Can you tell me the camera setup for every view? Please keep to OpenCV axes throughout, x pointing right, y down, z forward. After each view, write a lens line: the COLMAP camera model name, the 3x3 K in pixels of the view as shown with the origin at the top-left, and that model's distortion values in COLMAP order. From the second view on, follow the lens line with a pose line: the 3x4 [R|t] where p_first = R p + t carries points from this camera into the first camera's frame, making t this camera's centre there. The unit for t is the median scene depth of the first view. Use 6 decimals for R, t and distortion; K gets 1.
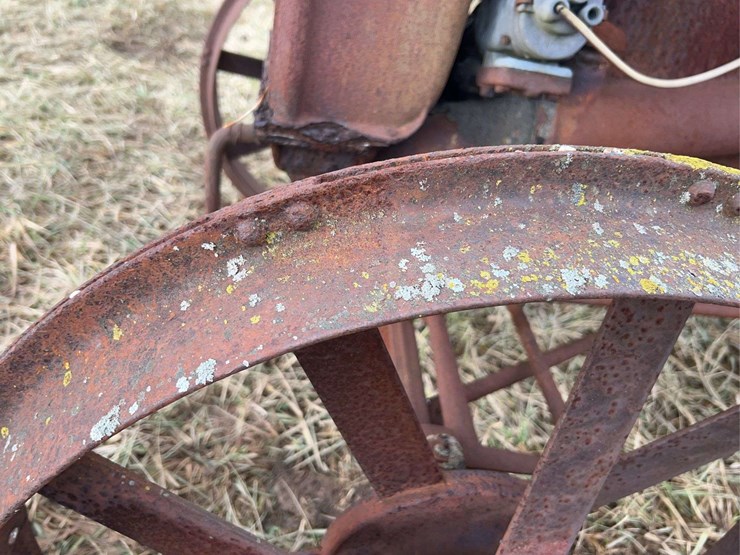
lens RADIAL K [[631.9, 0, 364.8], [0, 631.9, 272.3], [0, 0, 1]] dist [0.047068, -0.052901]
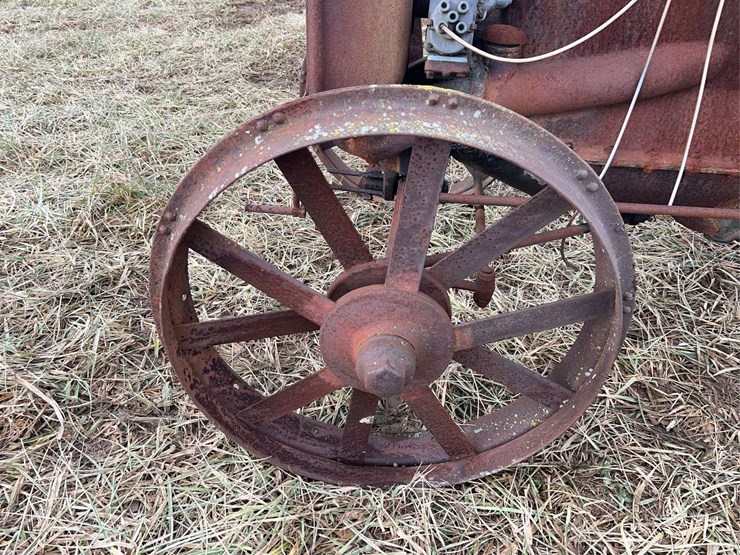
lens RADIAL K [[631.9, 0, 370.2], [0, 631.9, 278.1], [0, 0, 1]] dist [0.047068, -0.052901]
pose [[0.976818, -0.022630, -0.212870, 0.609491], [0.018065, 0.999564, -0.023364, 0.481084], [0.213306, 0.018977, 0.976801, -1.130062]]
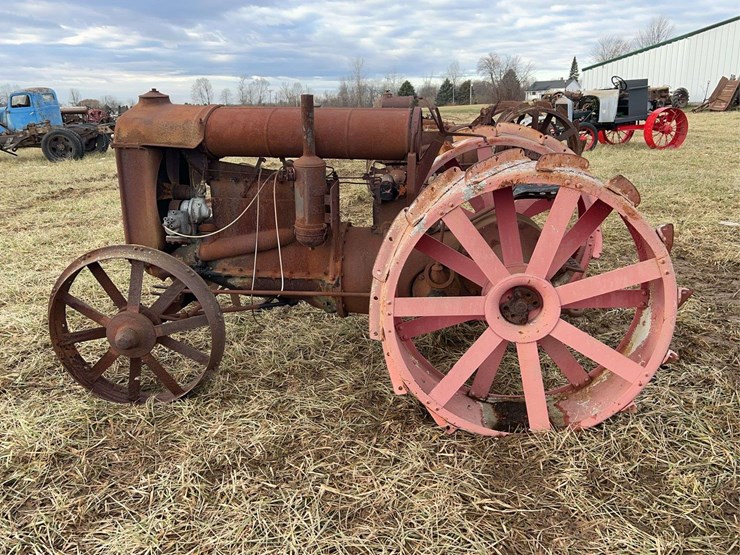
lens RADIAL K [[631.9, 0, 371.0], [0, 631.9, 268.3], [0, 0, 1]] dist [0.047068, -0.052901]
pose [[0.973680, -0.102240, -0.203700, 3.777160], [0.034635, 0.949736, -0.311130, 2.052849], [0.225271, 0.295886, 0.928280, -4.340373]]
